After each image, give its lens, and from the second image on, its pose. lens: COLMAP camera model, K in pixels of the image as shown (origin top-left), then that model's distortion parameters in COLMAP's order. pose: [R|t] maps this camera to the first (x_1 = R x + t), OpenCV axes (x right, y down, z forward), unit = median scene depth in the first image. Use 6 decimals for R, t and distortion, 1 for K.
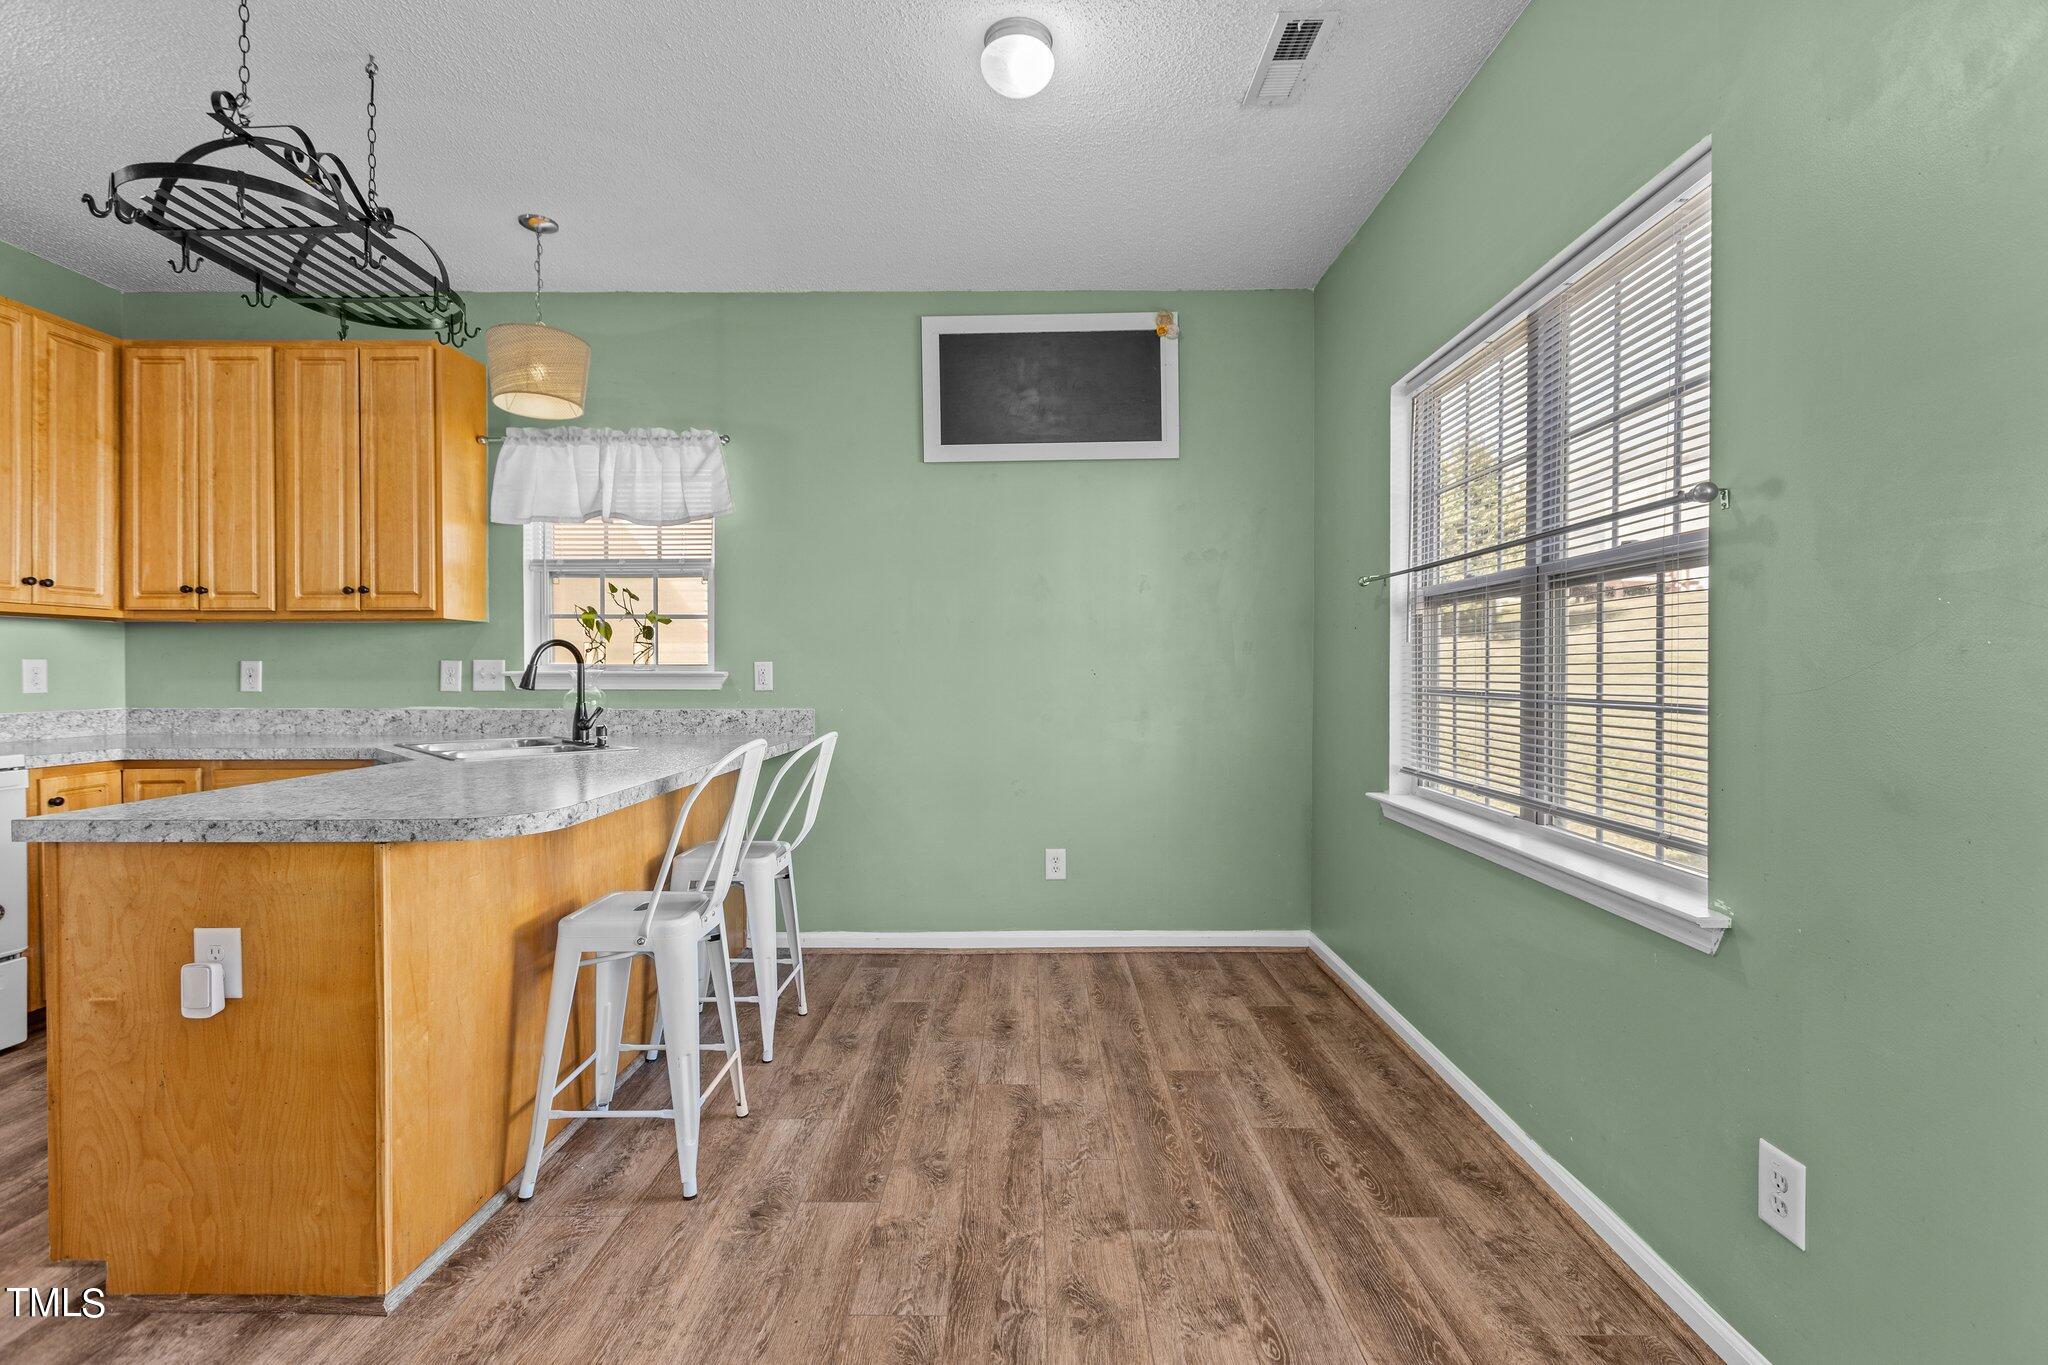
lens RADIAL K [[877.8, 0, 1020.0], [0, 877.8, 672.2], [0, 0, 1]] dist [0.001524, -0.000402]
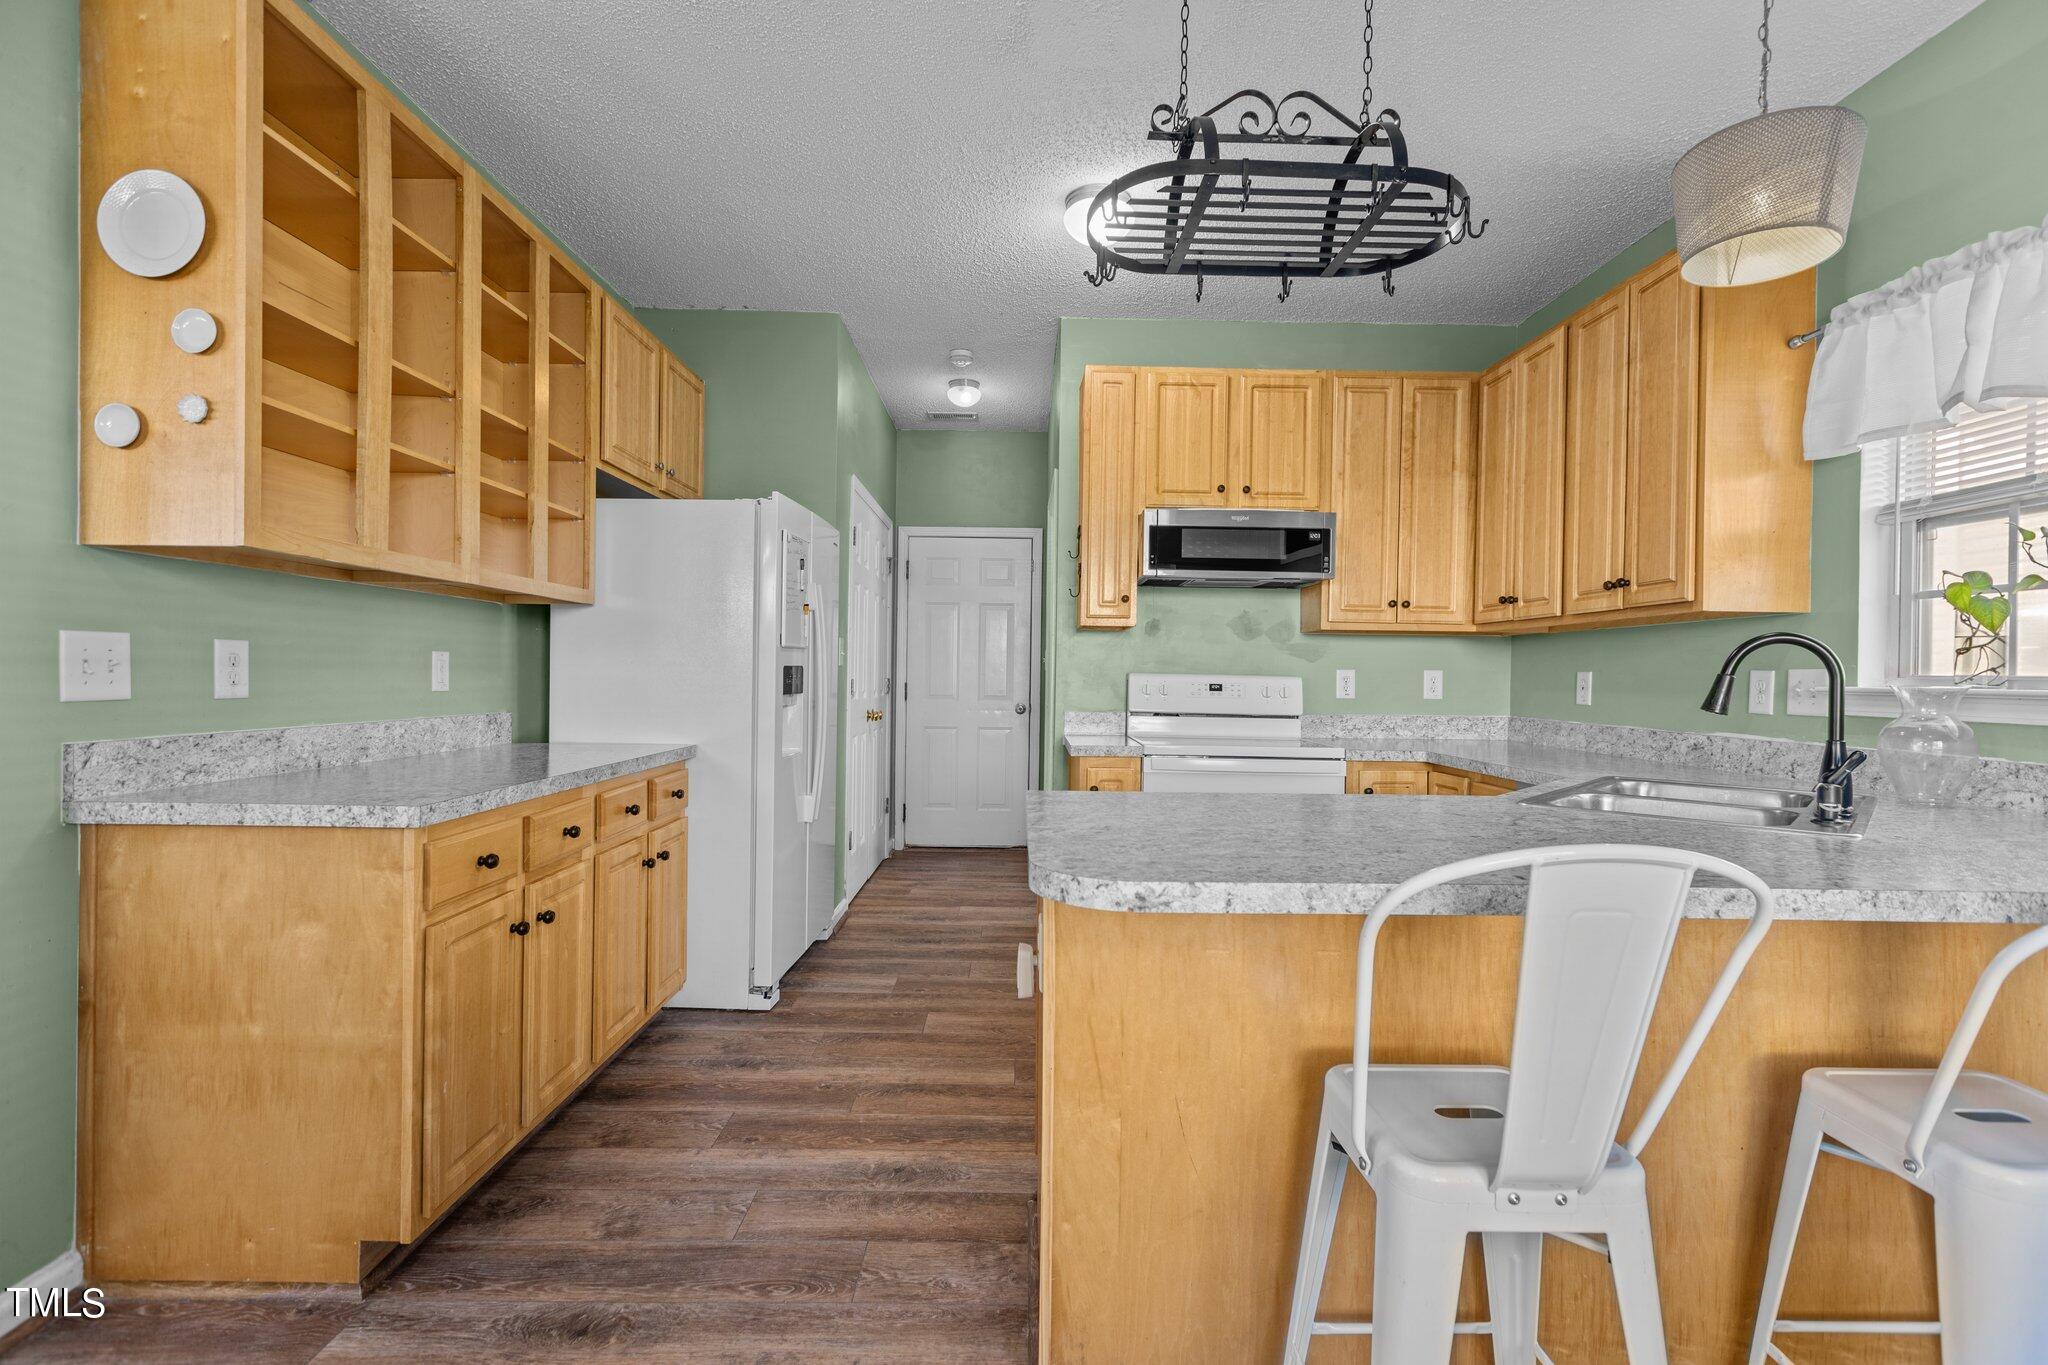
lens RADIAL K [[913.5, 0, 1057.4], [0, 913.5, 681.8], [0, 0, 1]] dist [0.001354, 0.000253]
pose [[0.024309, 0.008322, -0.999670, 0.090123], [-0.016067, 0.999839, 0.007932, -0.000900], [0.999575, 0.015869, 0.024439, 0.496952]]
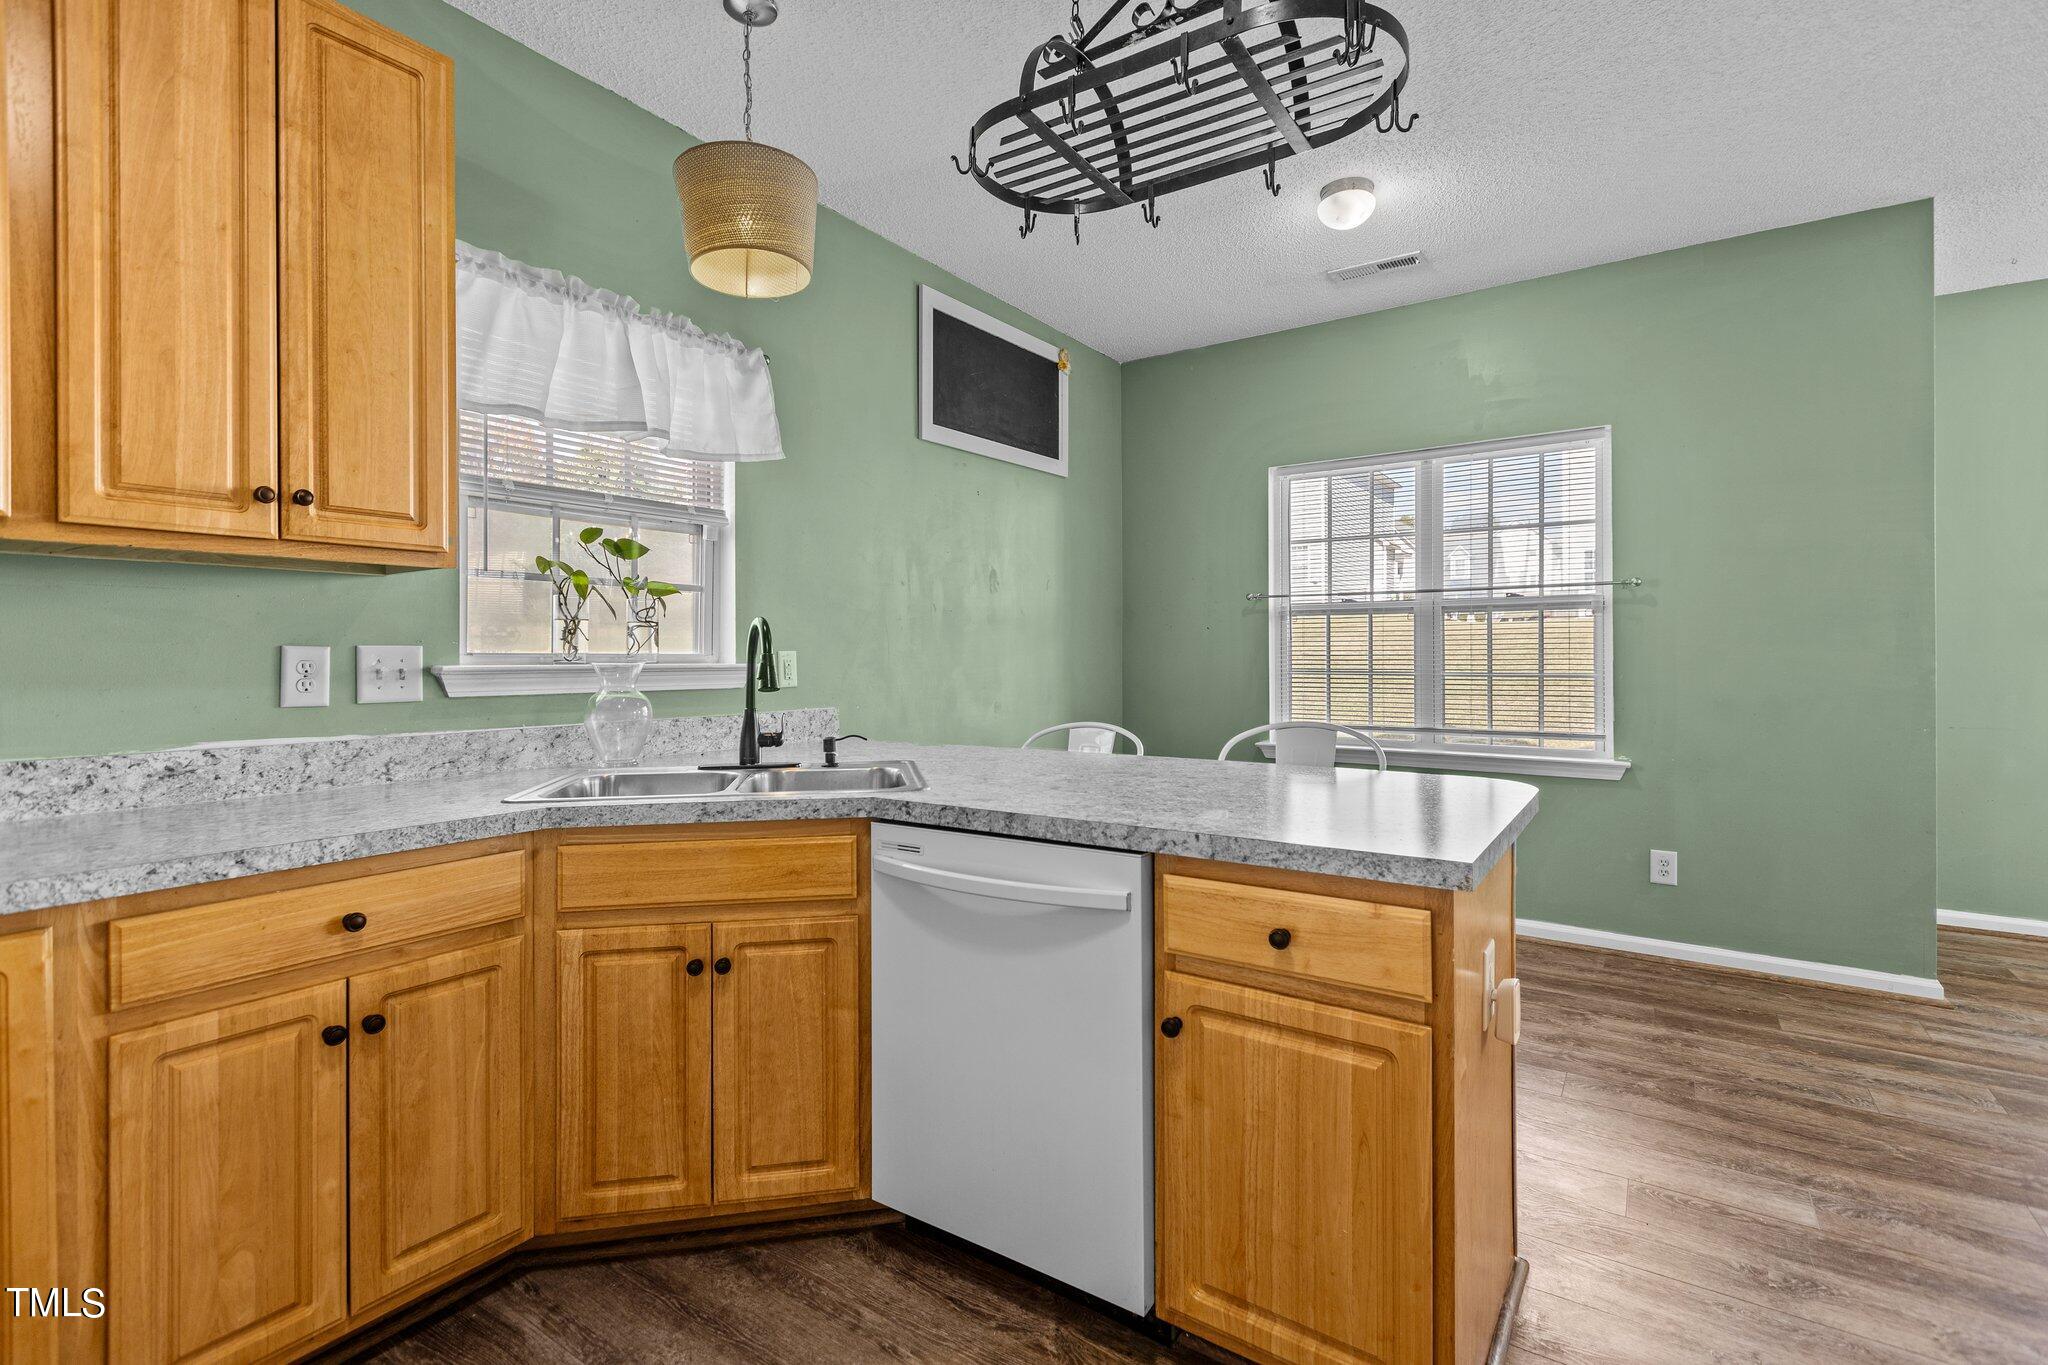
lens RADIAL K [[874.0, 0, 1045.7], [0, 874.0, 653.5], [0, 0, 1]] dist [0.001145, 0.000242]
pose [[0.585706, 0.002196, 0.810521, -0.968627], [0.001332, 0.999992, -0.003672, -0.007678], [-0.810523, 0.003230, 0.585699, 0.425204]]
